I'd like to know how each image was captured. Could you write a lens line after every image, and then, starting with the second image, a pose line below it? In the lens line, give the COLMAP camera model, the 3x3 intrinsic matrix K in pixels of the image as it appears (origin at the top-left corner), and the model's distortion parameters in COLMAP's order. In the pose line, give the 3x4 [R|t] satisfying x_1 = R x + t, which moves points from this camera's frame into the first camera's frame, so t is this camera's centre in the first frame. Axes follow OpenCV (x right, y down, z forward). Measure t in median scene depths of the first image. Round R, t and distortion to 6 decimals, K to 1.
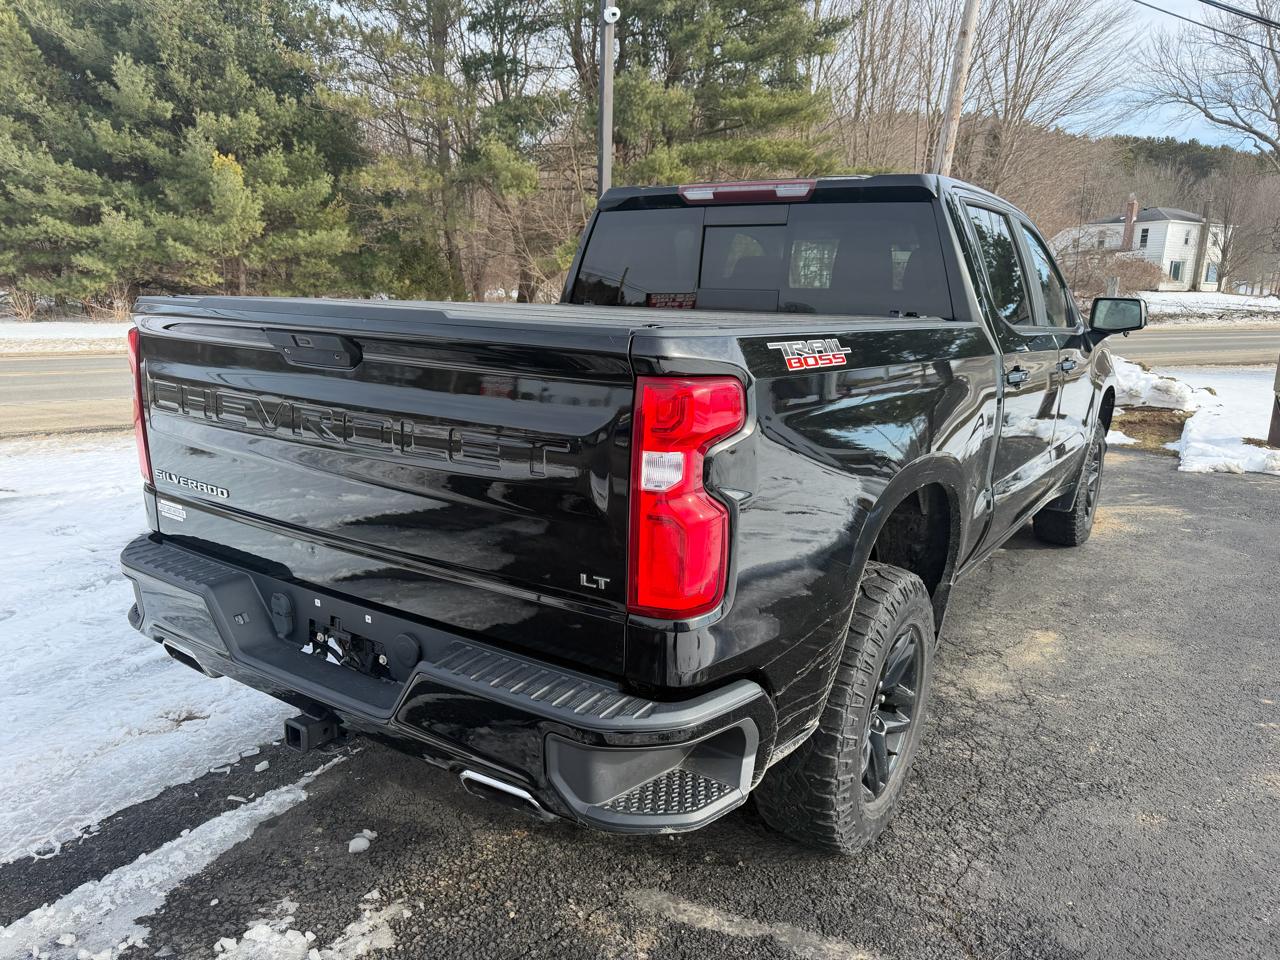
lens RADIAL K [[907.8, 0, 640.0], [0, 907.8, 480.0], [0, 0, 1]] dist [0.007134, -0.020091]
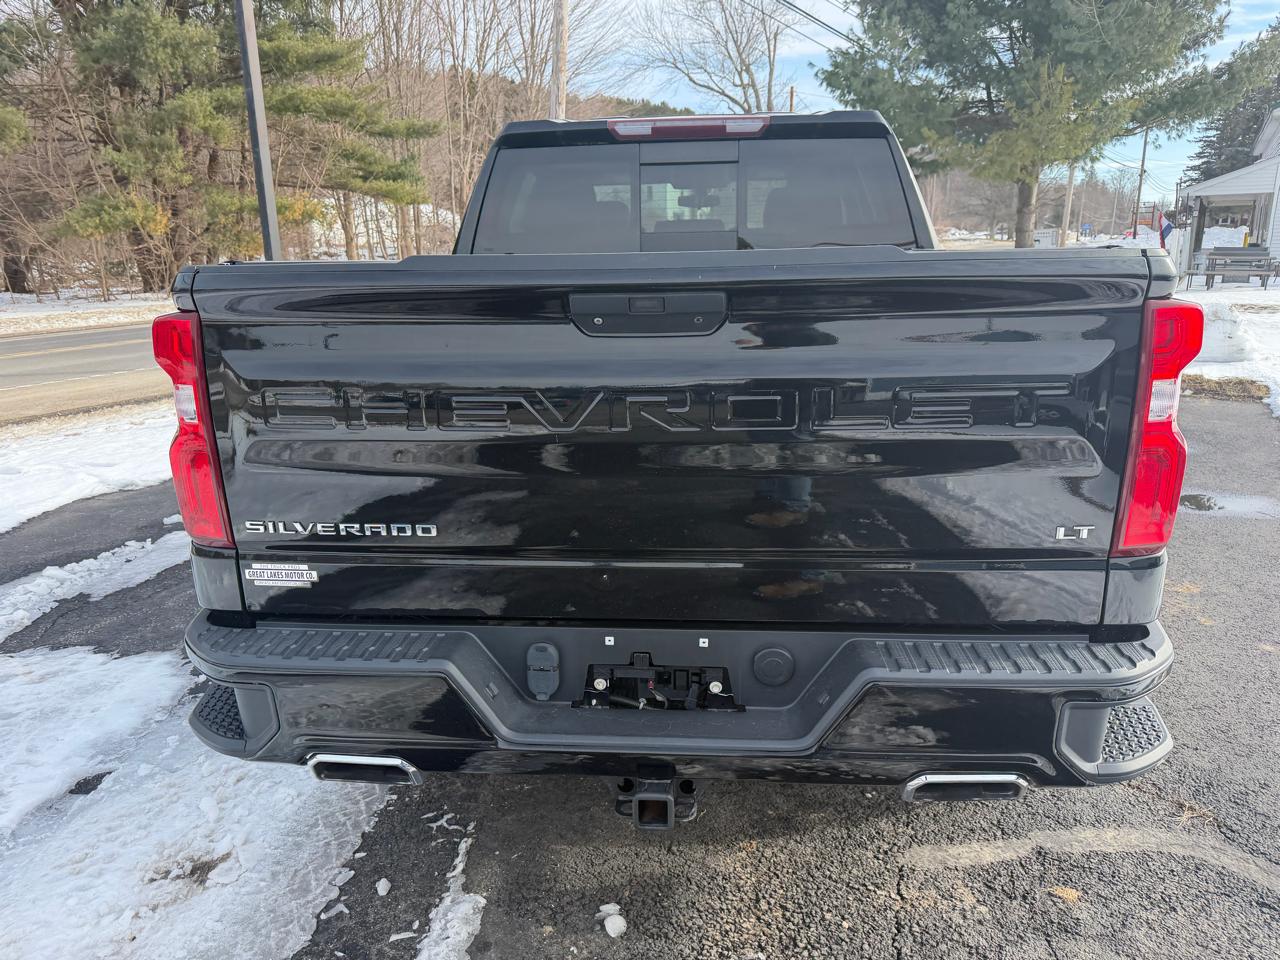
lens RADIAL K [[907.8, 0, 640.0], [0, 907.8, 480.0], [0, 0, 1]] dist [0.007134, -0.020091]
pose [[0.870695, -0.163566, 0.463828, -0.359172], [0.143784, 0.986532, 0.077985, -0.031066], [-0.470337, -0.001210, 0.882486, 0.162013]]
